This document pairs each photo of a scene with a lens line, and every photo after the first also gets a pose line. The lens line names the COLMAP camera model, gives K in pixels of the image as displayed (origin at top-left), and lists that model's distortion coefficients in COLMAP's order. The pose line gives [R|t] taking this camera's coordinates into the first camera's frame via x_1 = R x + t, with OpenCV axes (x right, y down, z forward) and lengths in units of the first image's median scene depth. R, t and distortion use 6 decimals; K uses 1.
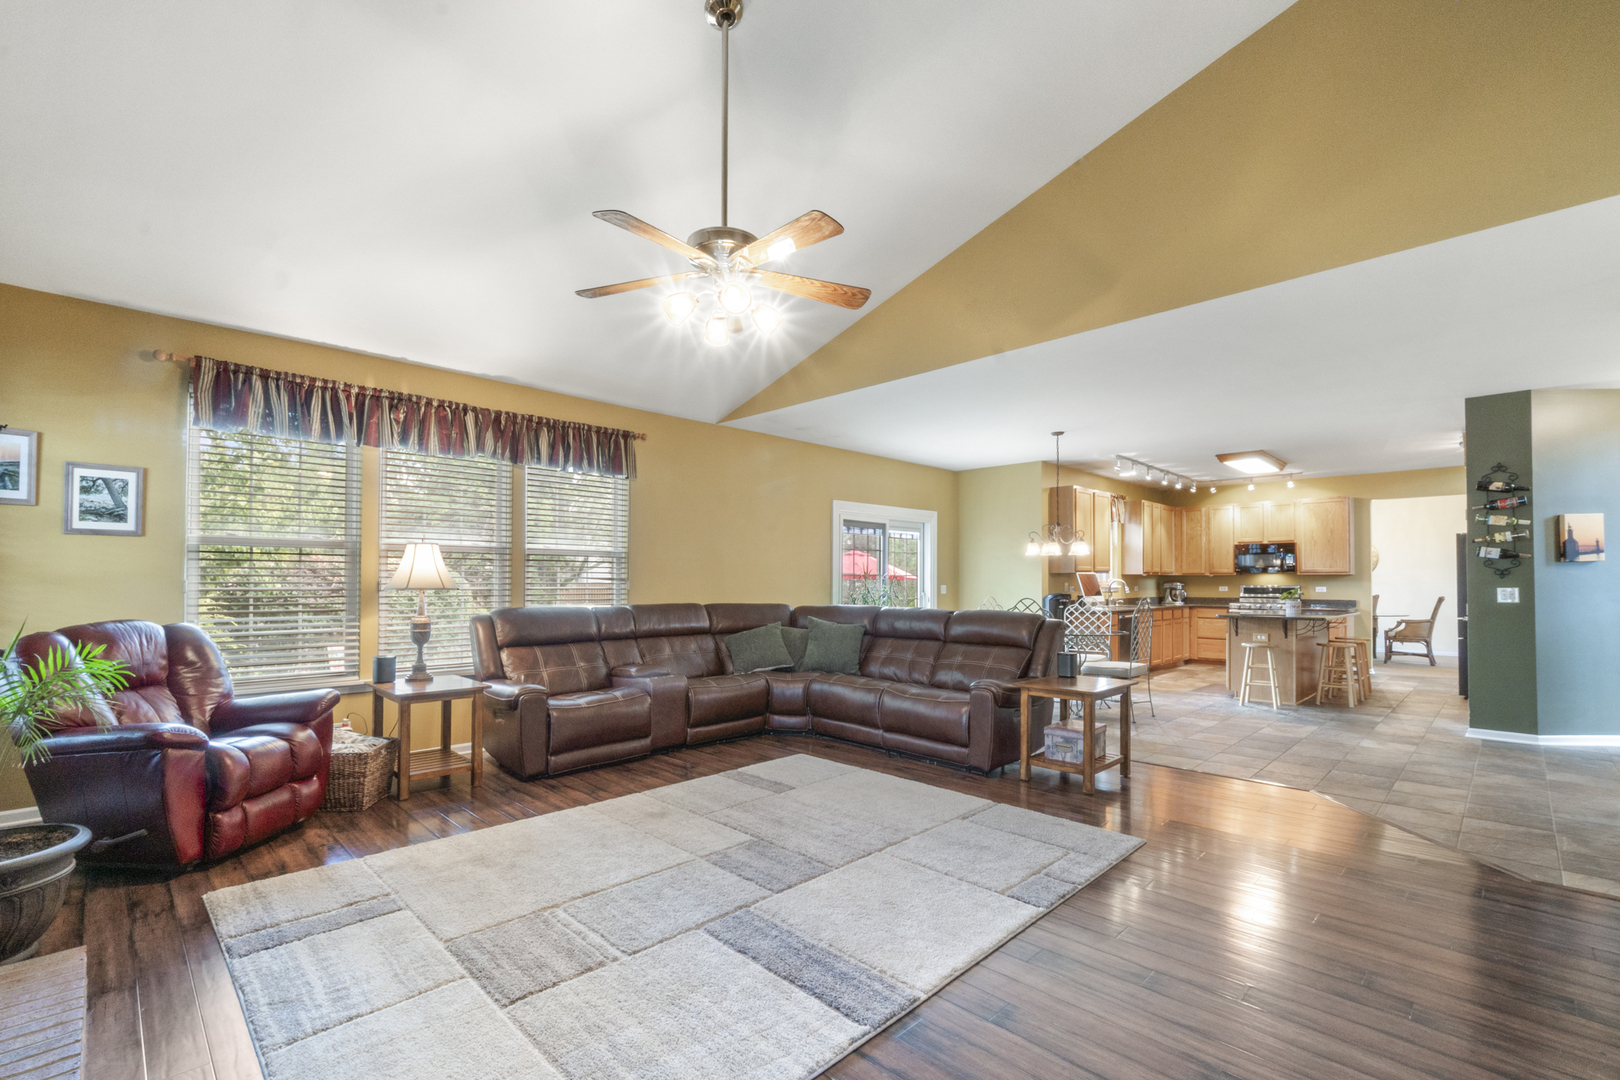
lens RADIAL K [[706.0, 0, 809.0], [0, 706.0, 578.0], [0, 0, 1]] dist [-0.001154, -0.000084]
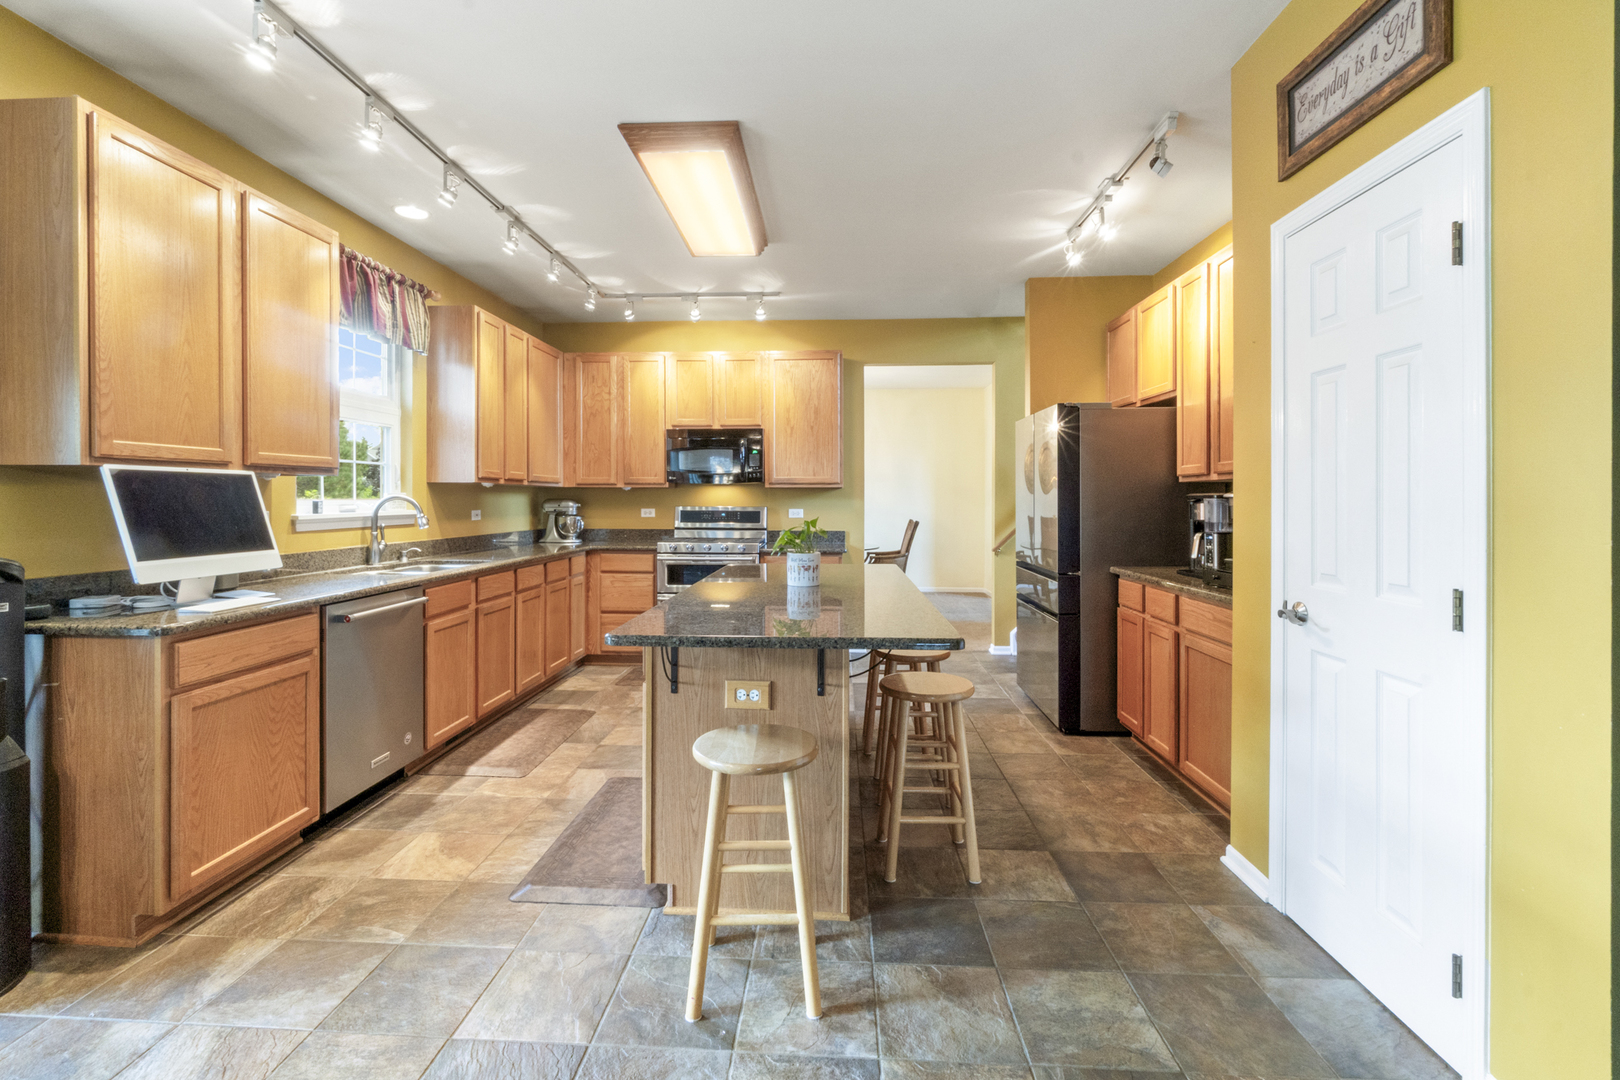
lens RADIAL K [[715.1, 0, 801.5], [0, 715.1, 499.8], [0, 0, 1]] dist [-0.001034, 0.000182]
pose [[0.744473, -0.000425, 0.667653, 0.322186], [-0.004168, 0.999977, 0.005284, 0.001871], [-0.667640, -0.006716, 0.744454, 0.535732]]
